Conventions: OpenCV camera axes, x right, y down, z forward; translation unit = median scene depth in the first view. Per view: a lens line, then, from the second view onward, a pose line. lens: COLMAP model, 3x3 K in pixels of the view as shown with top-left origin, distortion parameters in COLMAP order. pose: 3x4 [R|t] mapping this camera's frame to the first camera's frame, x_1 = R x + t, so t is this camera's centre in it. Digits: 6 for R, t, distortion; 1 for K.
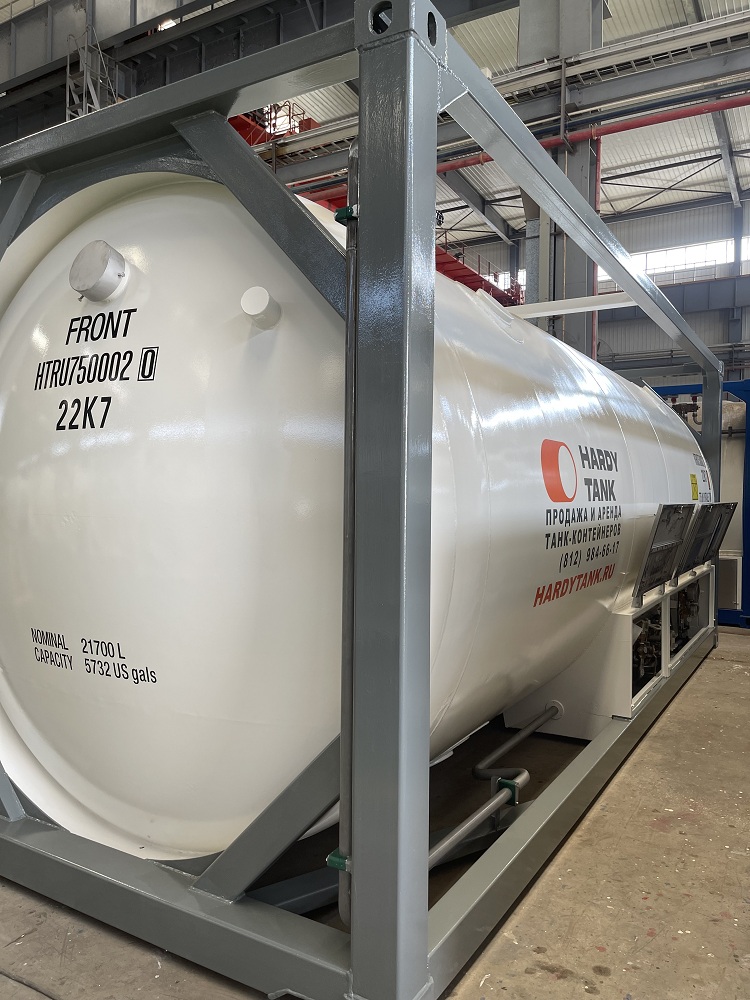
lens RADIAL K [[735.2, 0, 375.0], [0, 735.2, 500.0], [0, 0, 1]] dist [0.069068, -0.092342]
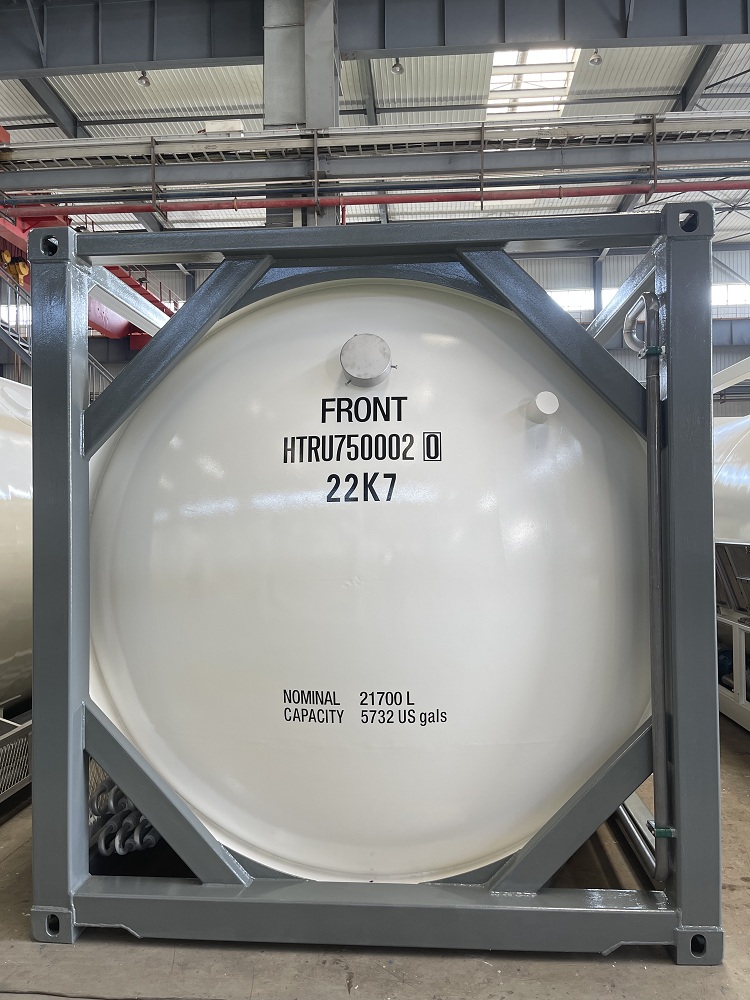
lens RADIAL K [[735.2, 0, 375.0], [0, 735.2, 500.0], [0, 0, 1]] dist [0.069068, -0.092342]
pose [[0.898769, -0.009386, 0.438321, -0.847746], [0.025709, 0.999179, -0.031318, -0.061913], [-0.437667, 0.039416, 0.898273, 0.000187]]
